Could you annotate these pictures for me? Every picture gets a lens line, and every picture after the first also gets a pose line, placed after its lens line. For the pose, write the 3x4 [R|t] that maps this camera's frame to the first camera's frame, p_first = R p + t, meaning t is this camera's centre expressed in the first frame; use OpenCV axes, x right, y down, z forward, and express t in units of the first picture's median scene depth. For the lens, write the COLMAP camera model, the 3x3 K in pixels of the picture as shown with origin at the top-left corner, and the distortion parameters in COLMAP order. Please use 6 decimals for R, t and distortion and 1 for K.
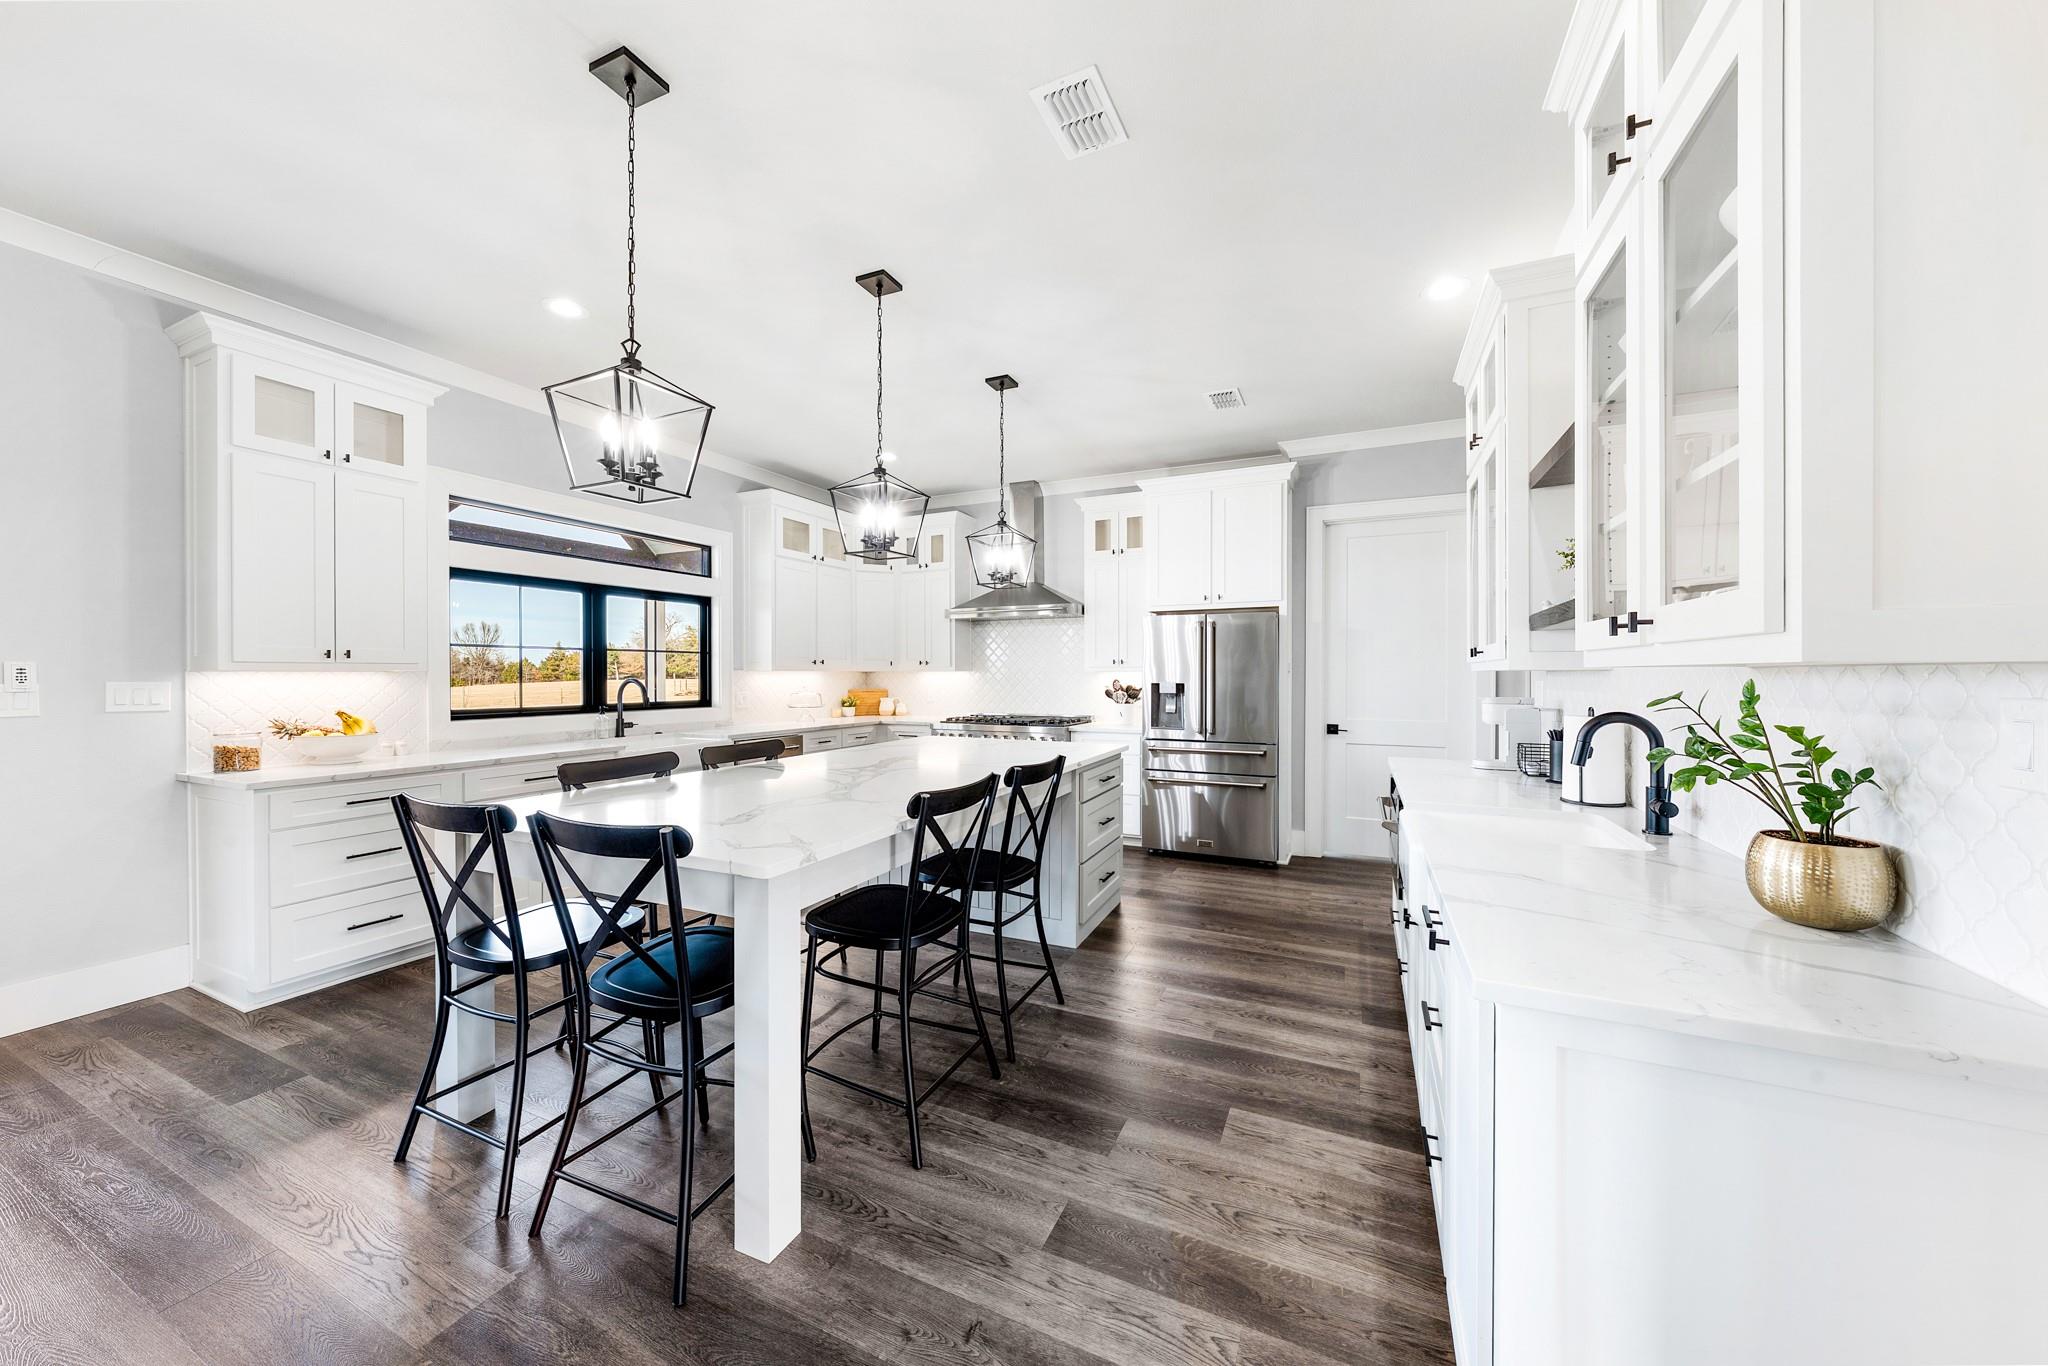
lens RADIAL K [[697.3, 0, 1064.4], [0, 697.3, 681.3], [0, 0, 1]] dist [-0.005649, 0.000221]
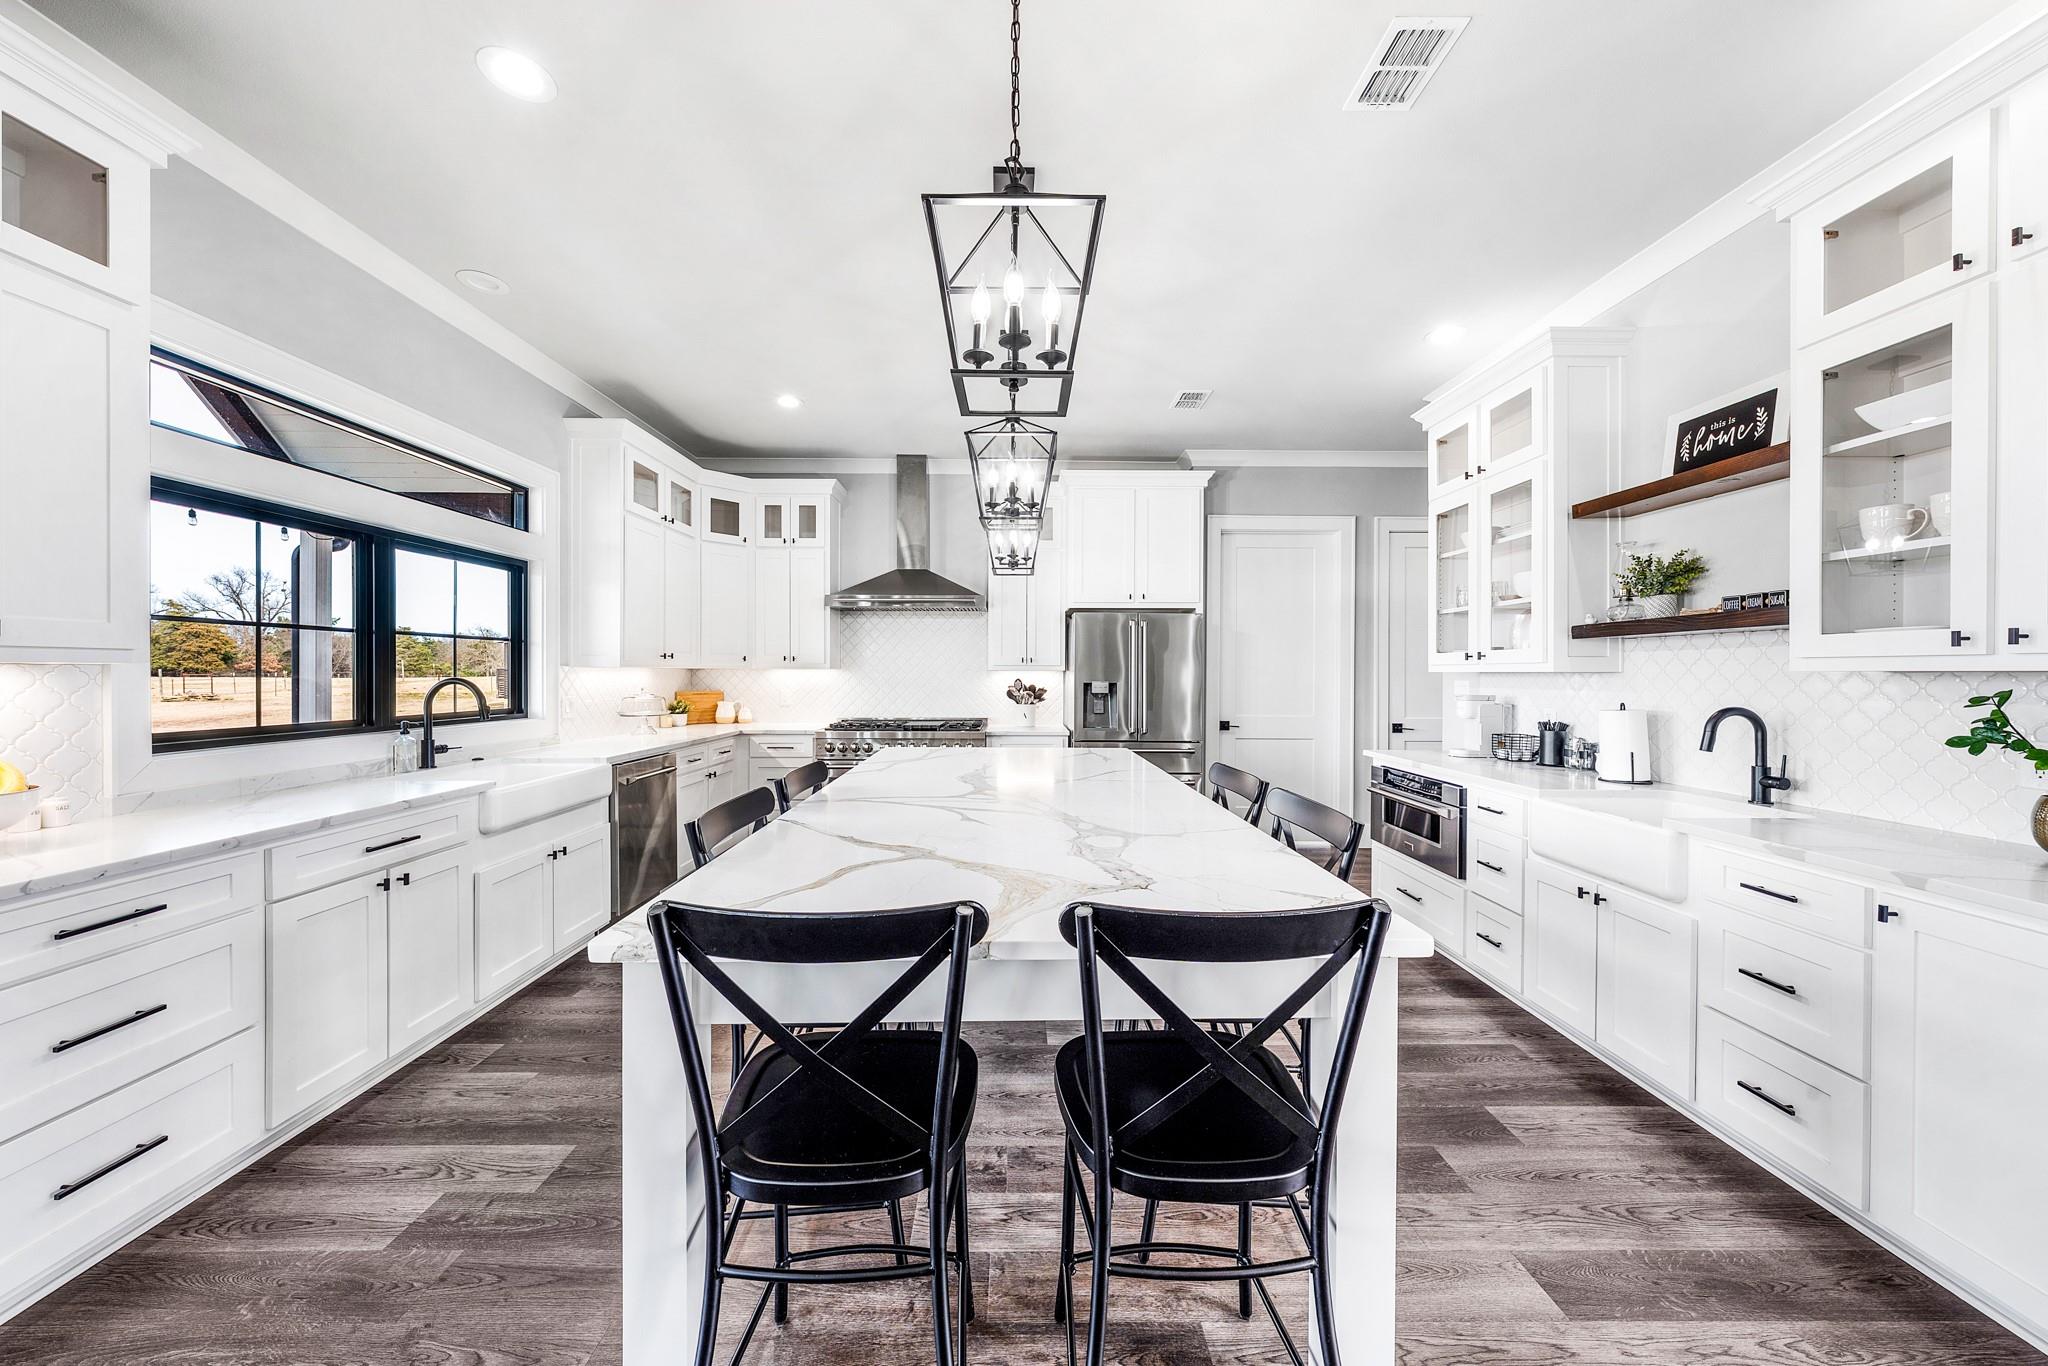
lens RADIAL K [[697.3, 0, 1024.8], [0, 697.3, 677.4], [0, 0, 1]] dist [-0.005649, 0.000221]
pose [[0.911105, 0.001644, 0.412172, -0.384127], [-0.001096, 0.999998, -0.001566, -0.003198], [-0.412174, 0.000976, 0.911105, 0.175818]]
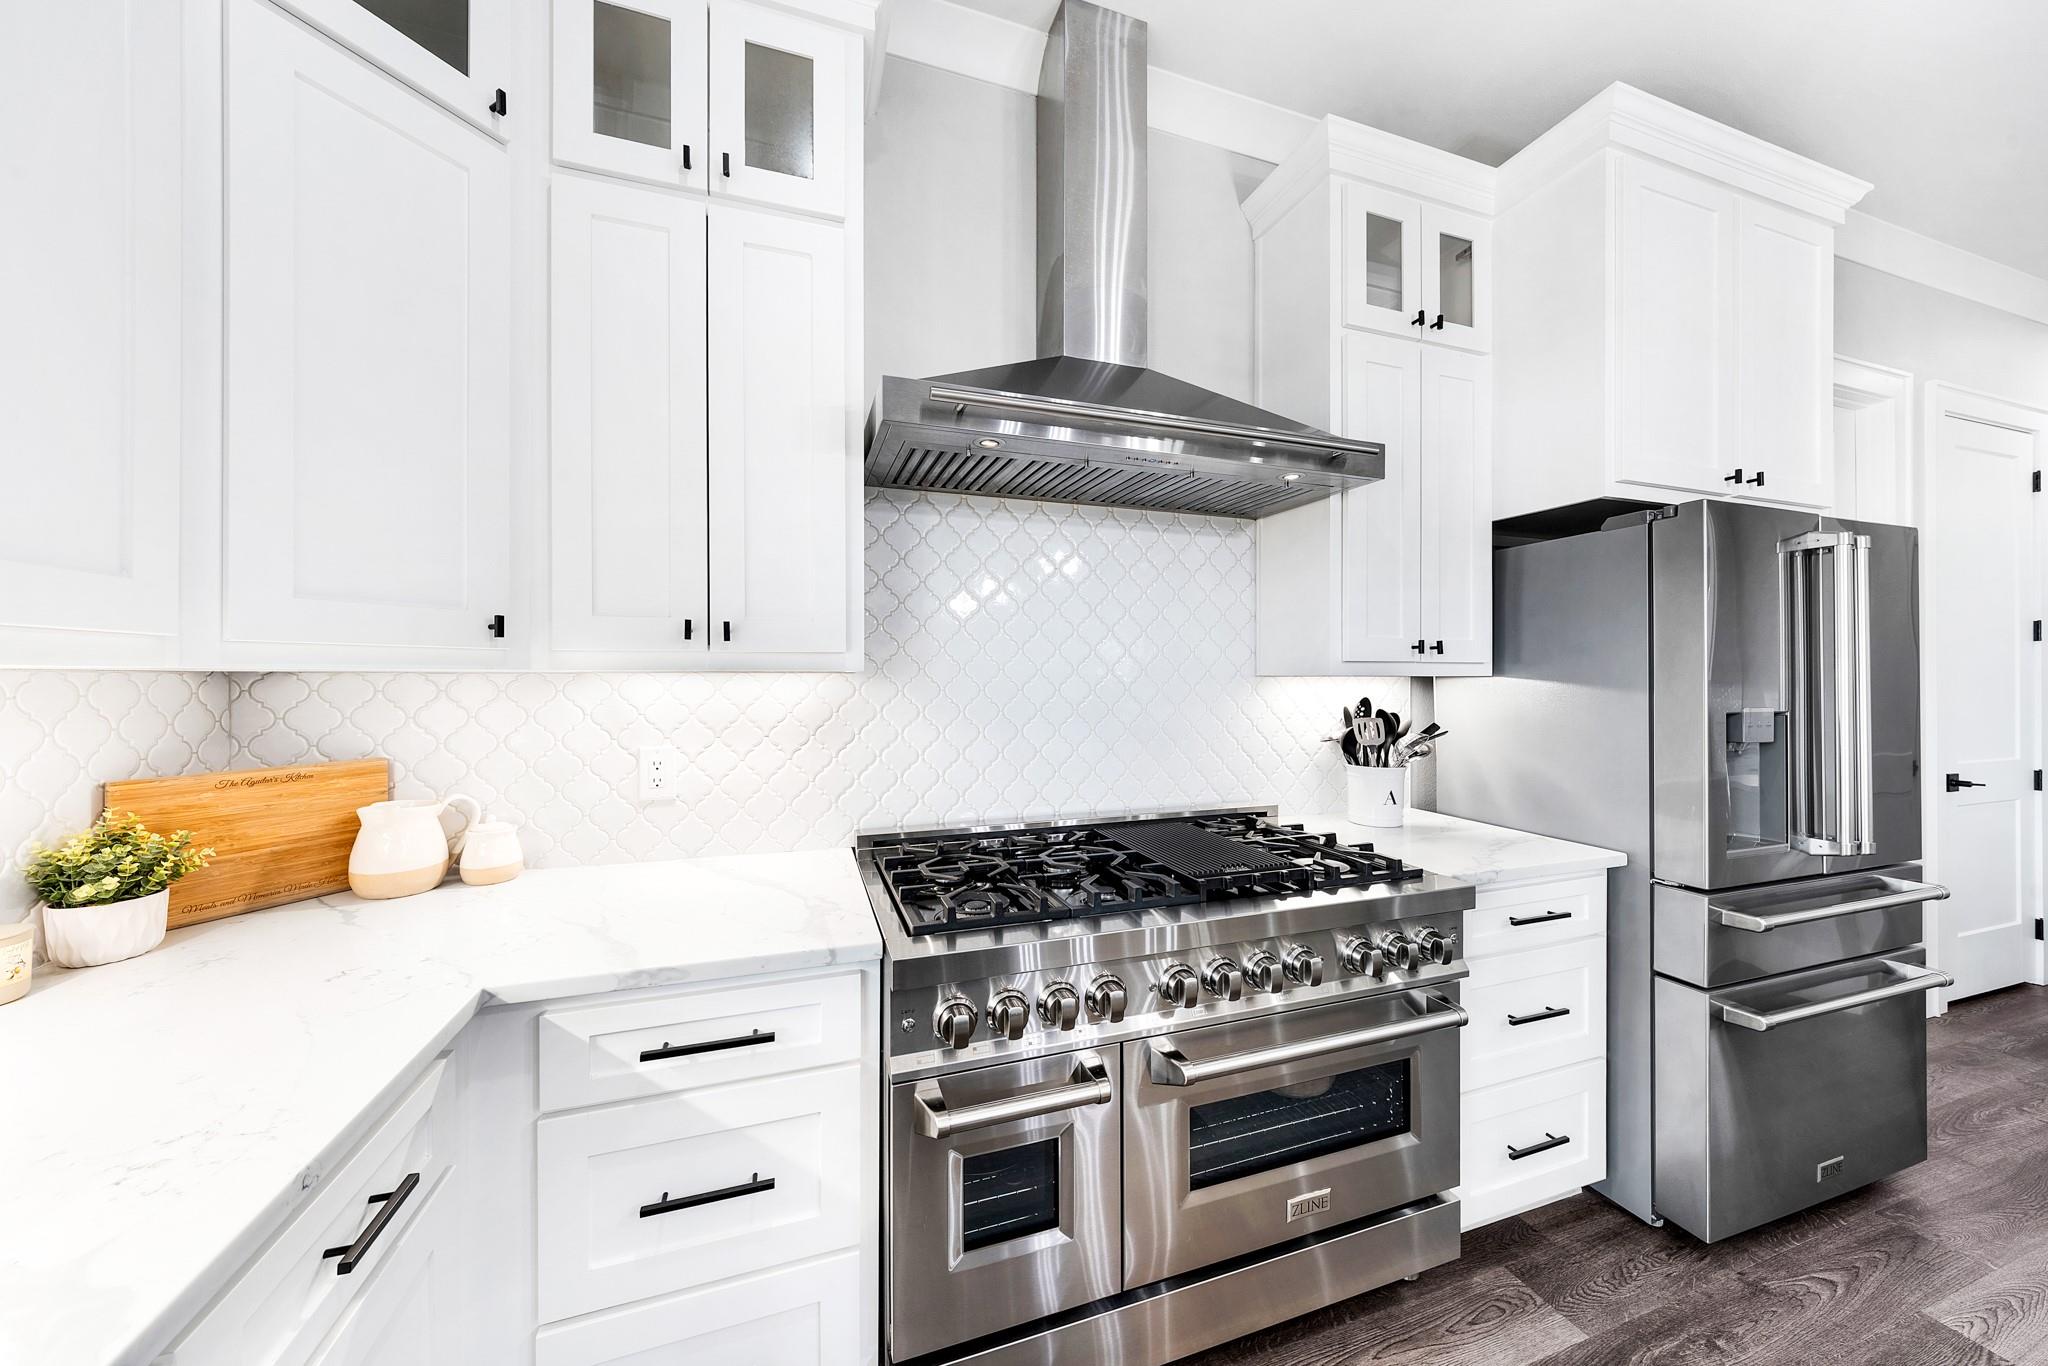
lens RADIAL K [[697.3, 0, 1024.6], [0, 697.3, 677.1], [0, 0, 1]] dist [-0.005649, 0.000221]
pose [[0.748928, 0.002026, 0.662648, -0.356905], [0.004124, 0.999962, -0.007718, -0.013304], [-0.662638, 0.008513, 0.748891, 1.057311]]
